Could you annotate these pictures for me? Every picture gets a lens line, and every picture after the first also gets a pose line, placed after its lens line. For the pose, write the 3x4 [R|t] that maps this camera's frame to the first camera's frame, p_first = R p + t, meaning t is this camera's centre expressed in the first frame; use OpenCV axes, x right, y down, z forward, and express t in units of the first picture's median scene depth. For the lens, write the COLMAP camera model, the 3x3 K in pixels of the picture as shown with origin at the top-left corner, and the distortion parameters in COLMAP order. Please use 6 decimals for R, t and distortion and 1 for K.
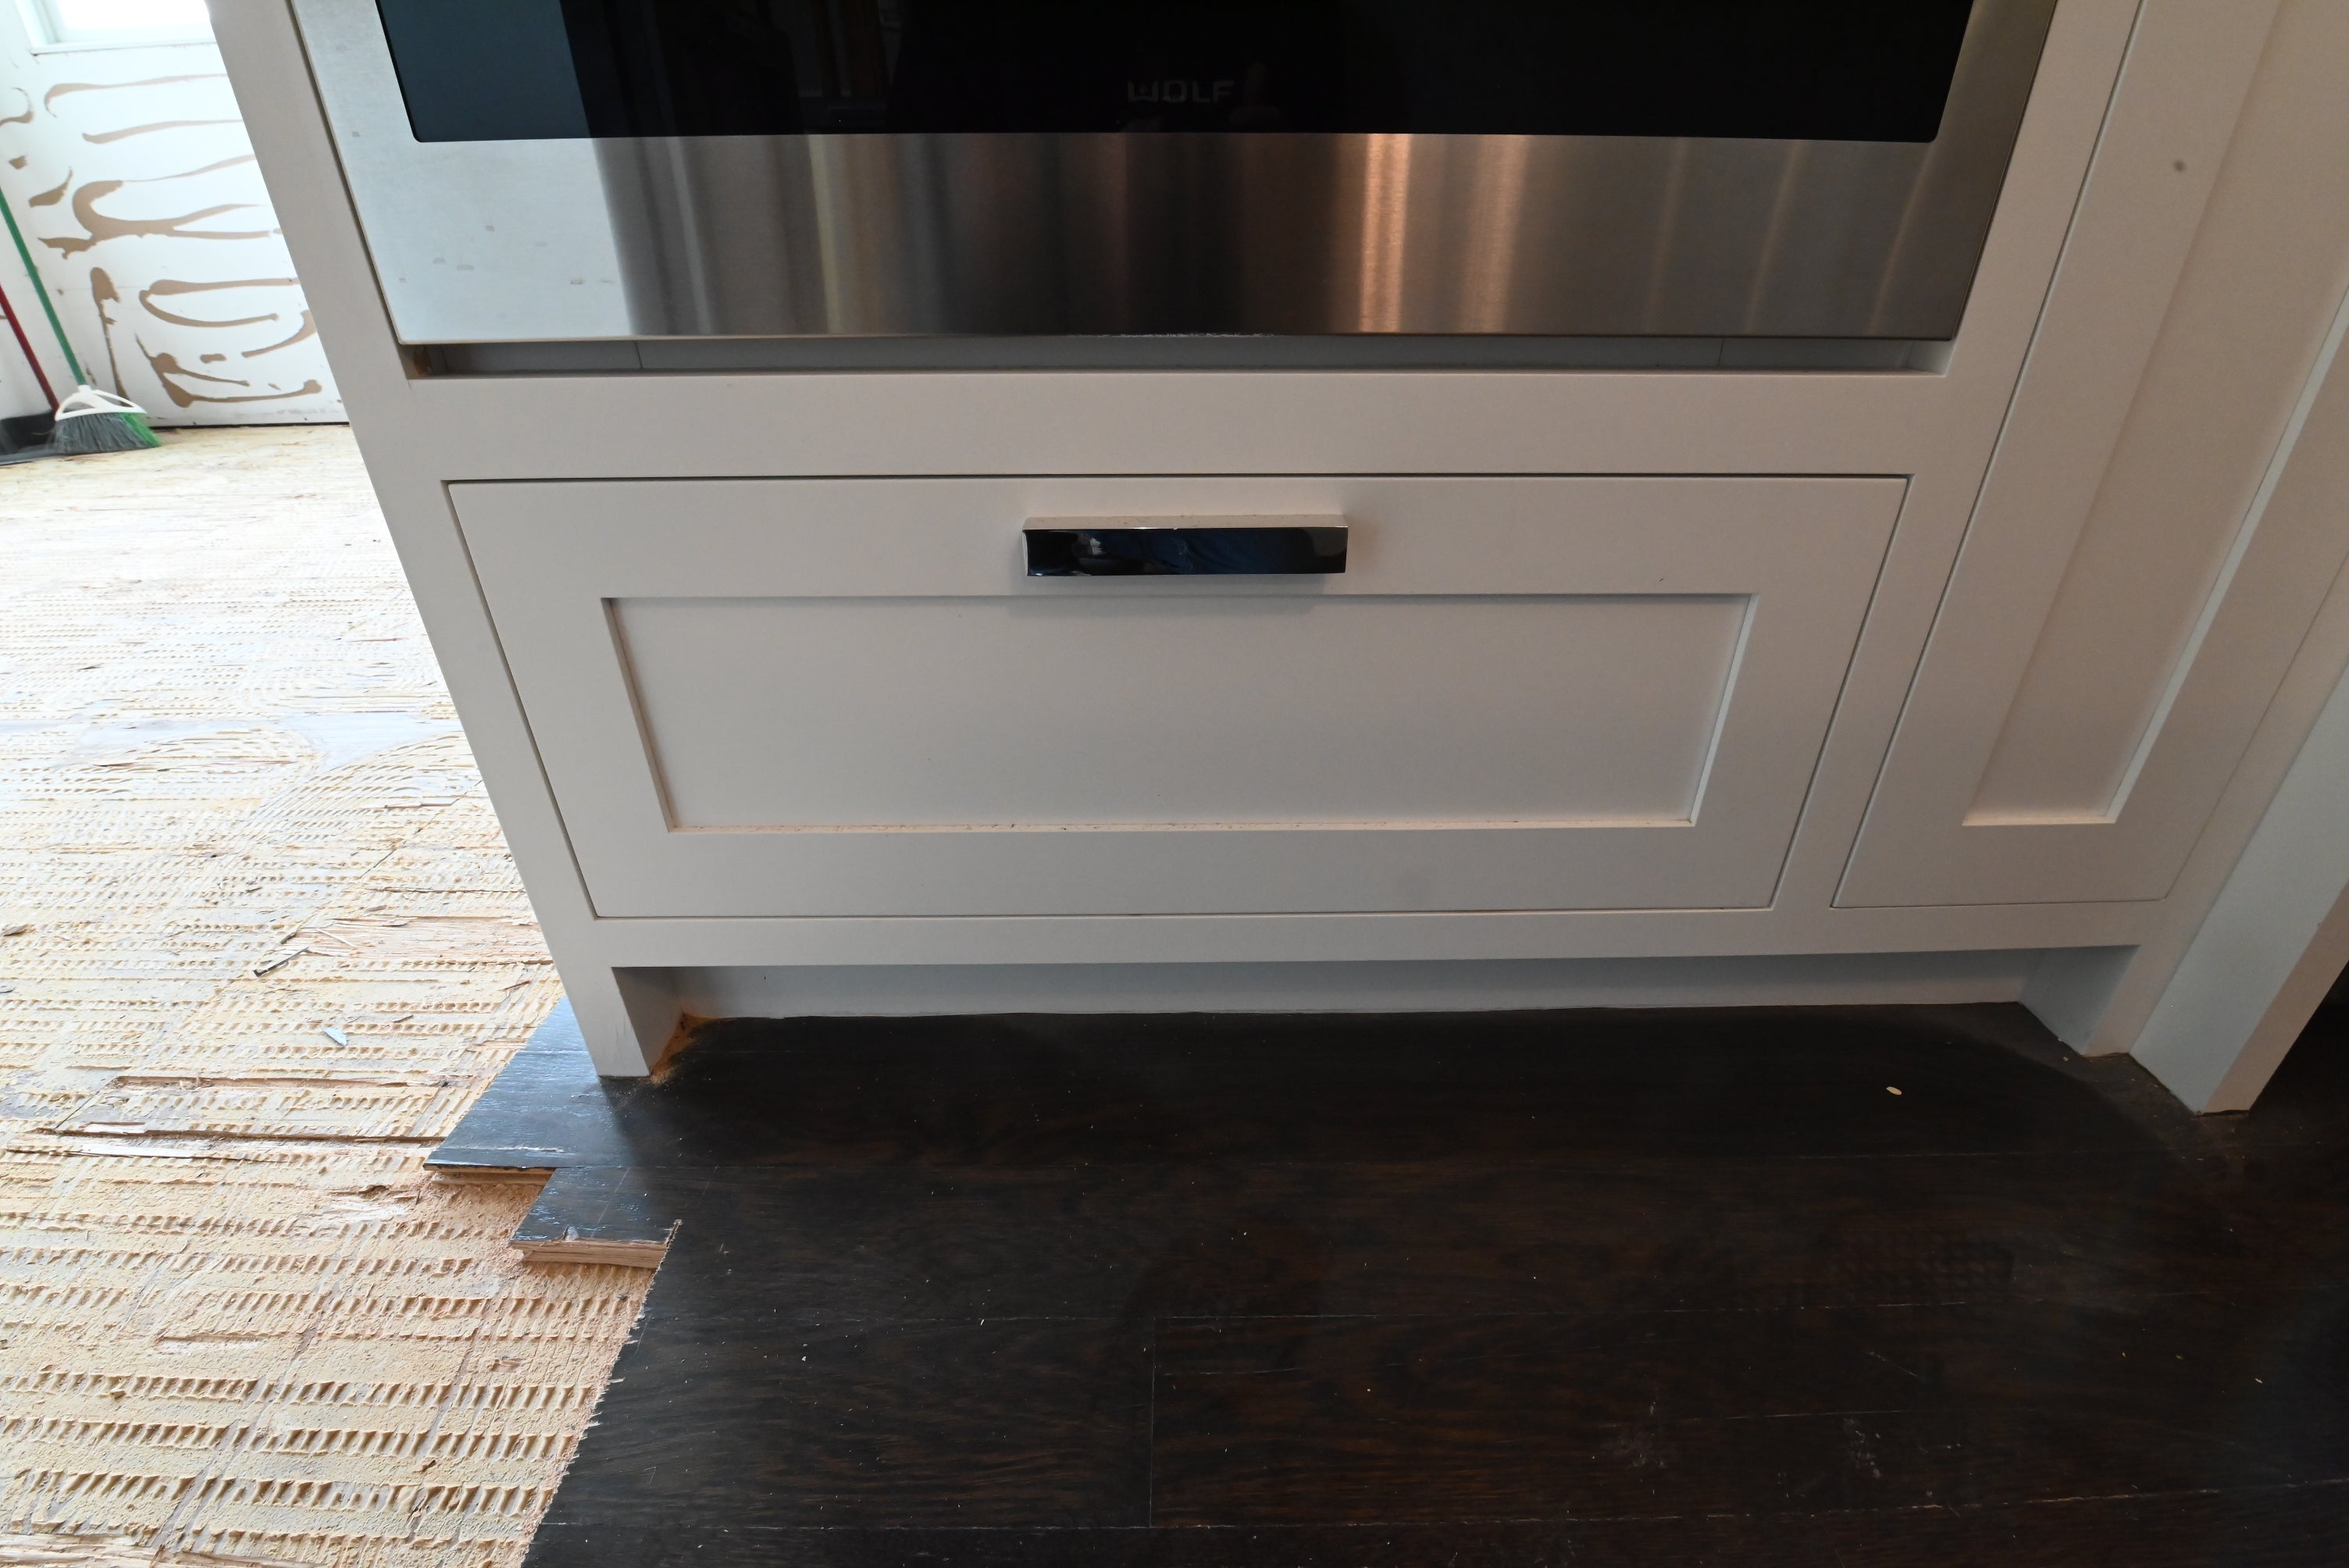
lens RADIAL K [[1051.5, 0, 1174.8], [0, 1051.5, 759.2], [0, 0, 1]] dist [-0.022339, -0.003464]
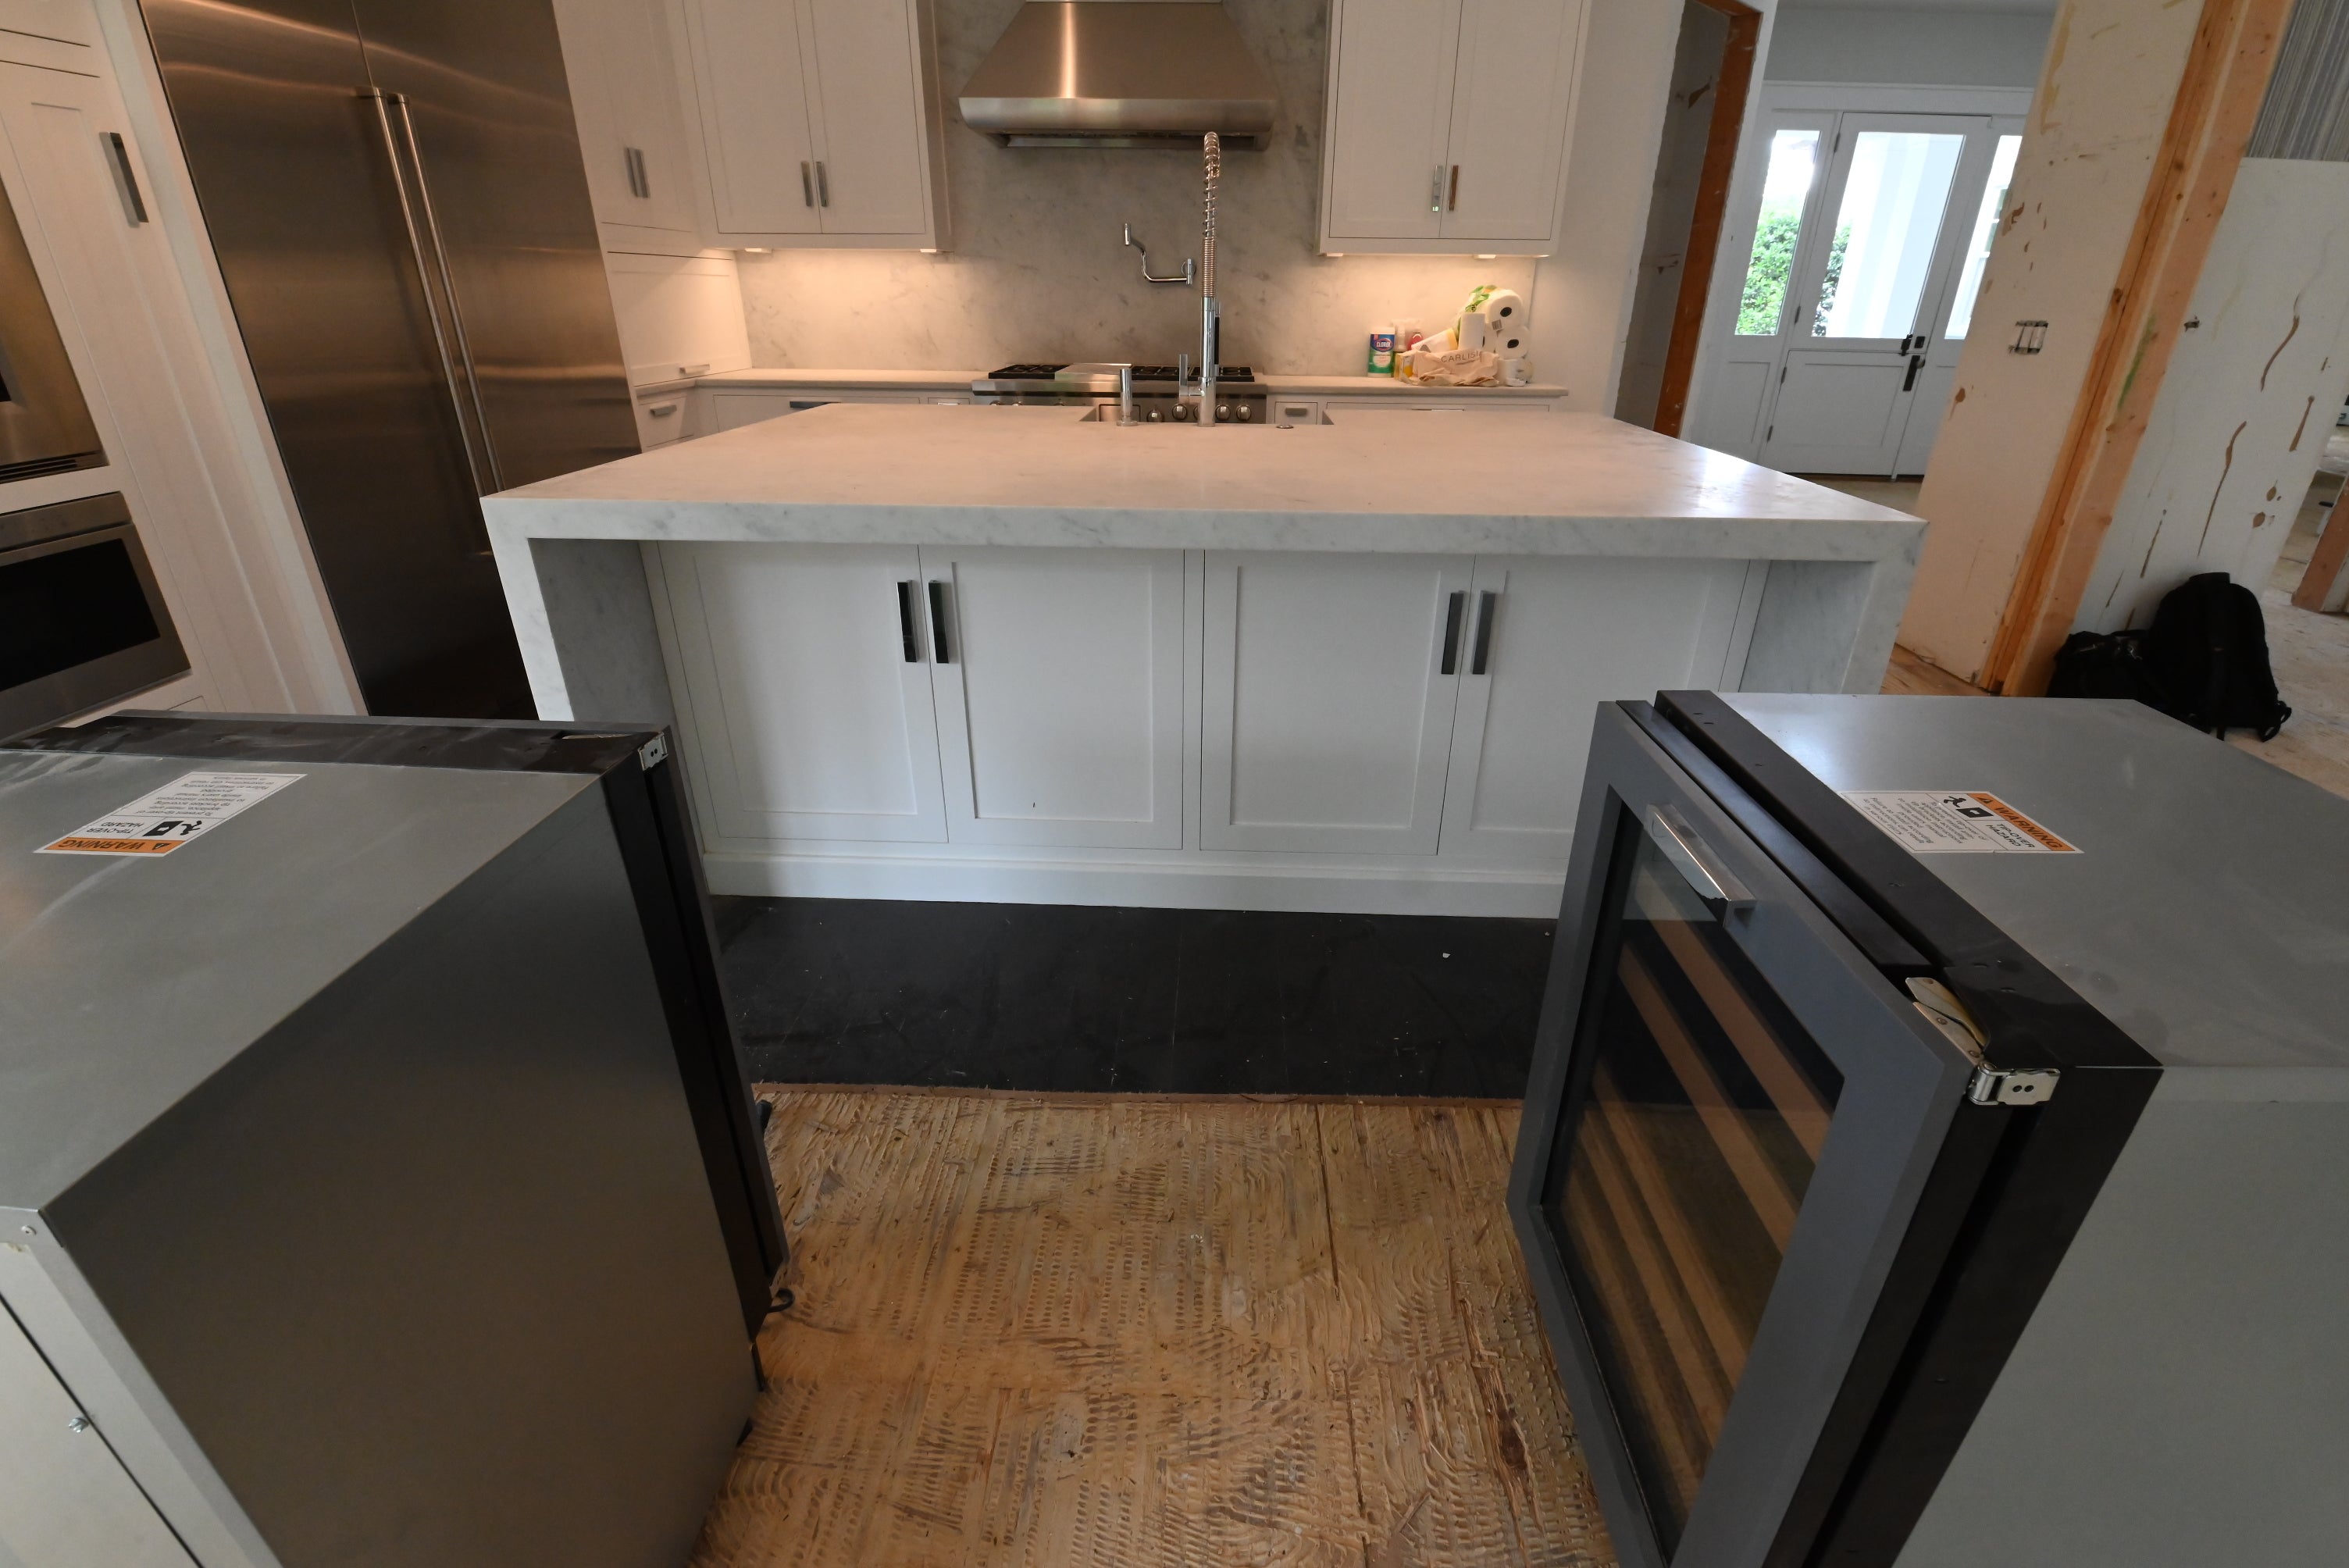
lens RADIAL K [[990.4, 0, 1170.5], [0, 990.4, 749.8], [0, 0, 1]] dist [-0.008495, -0.006255]
pose [[0.049565, -0.406114, 0.912477, -1.785192], [0.473192, 0.814107, 0.336629, 0.275704], [-0.879564, 0.415092, 0.232521, -2.097682]]
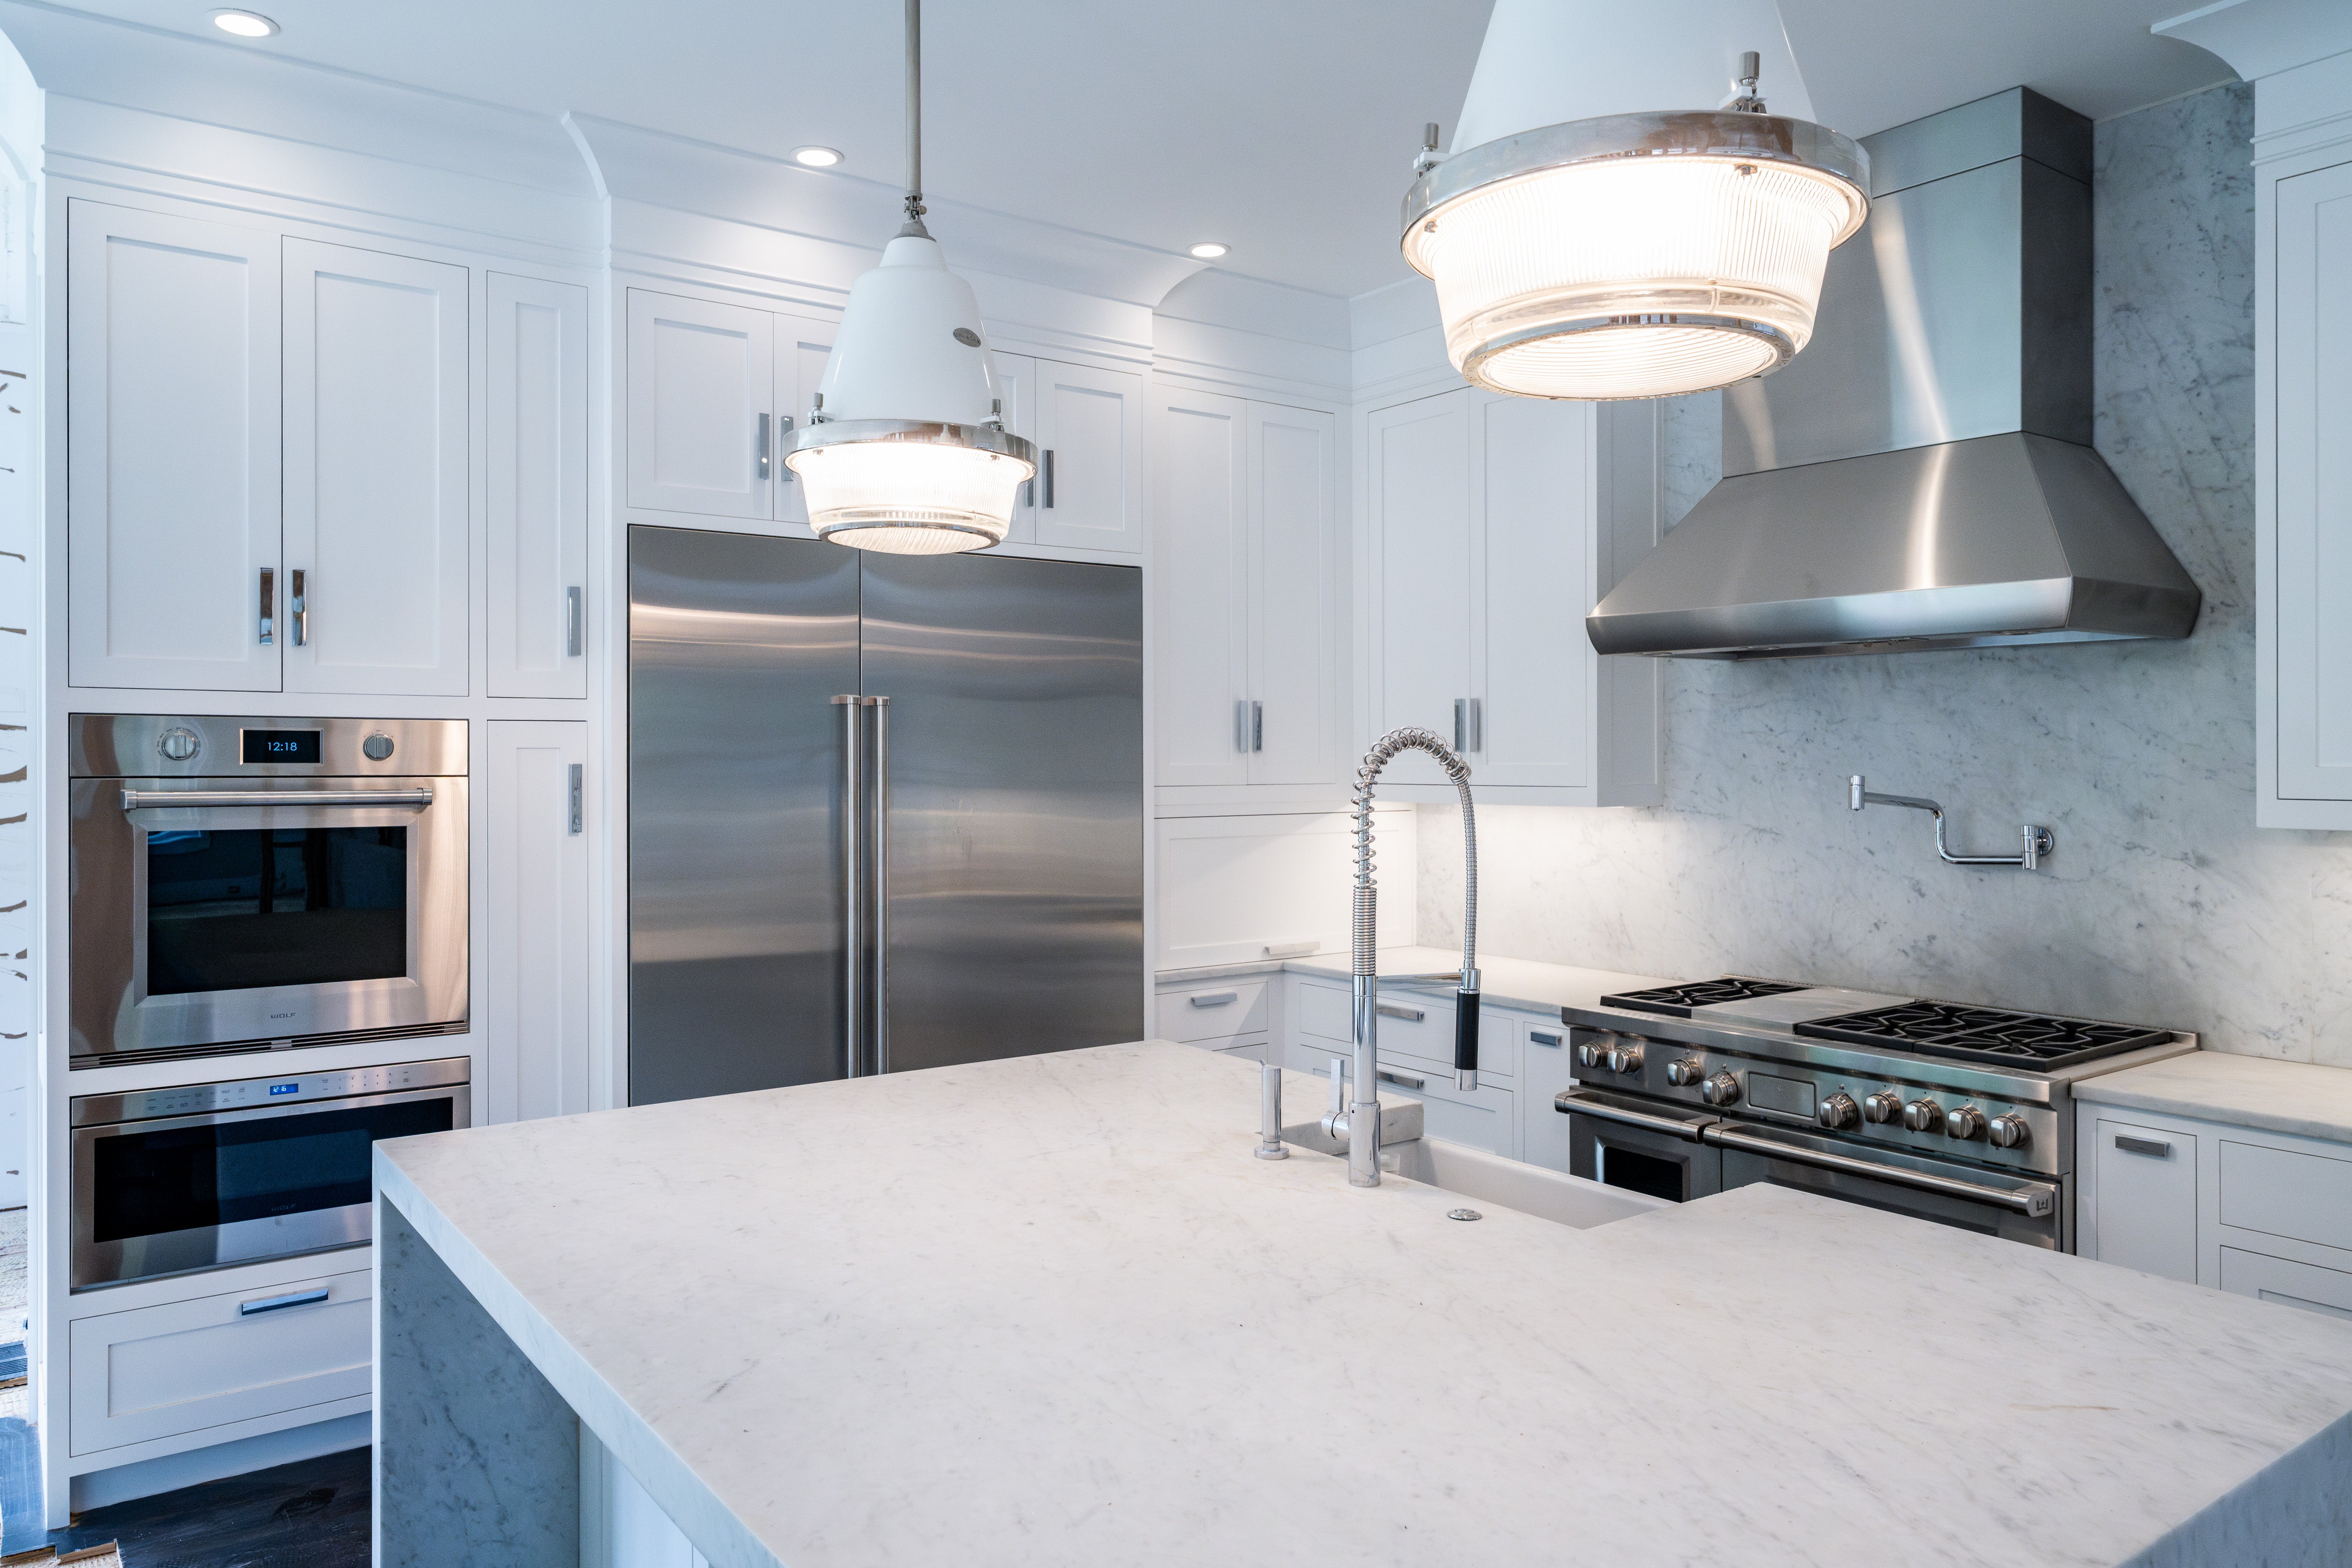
lens RADIAL K [[1581.6, 0, 1192.6], [0, 1581.6, 770.0], [0, 0, 1]] dist [-0.000835, 0.002688]
pose [[0.799713, 0.007909, 0.600330, -0.555495], [0.282313, 0.877518, -0.387636, 0.868032], [-0.529866, 0.479478, 0.699530, -3.920026]]
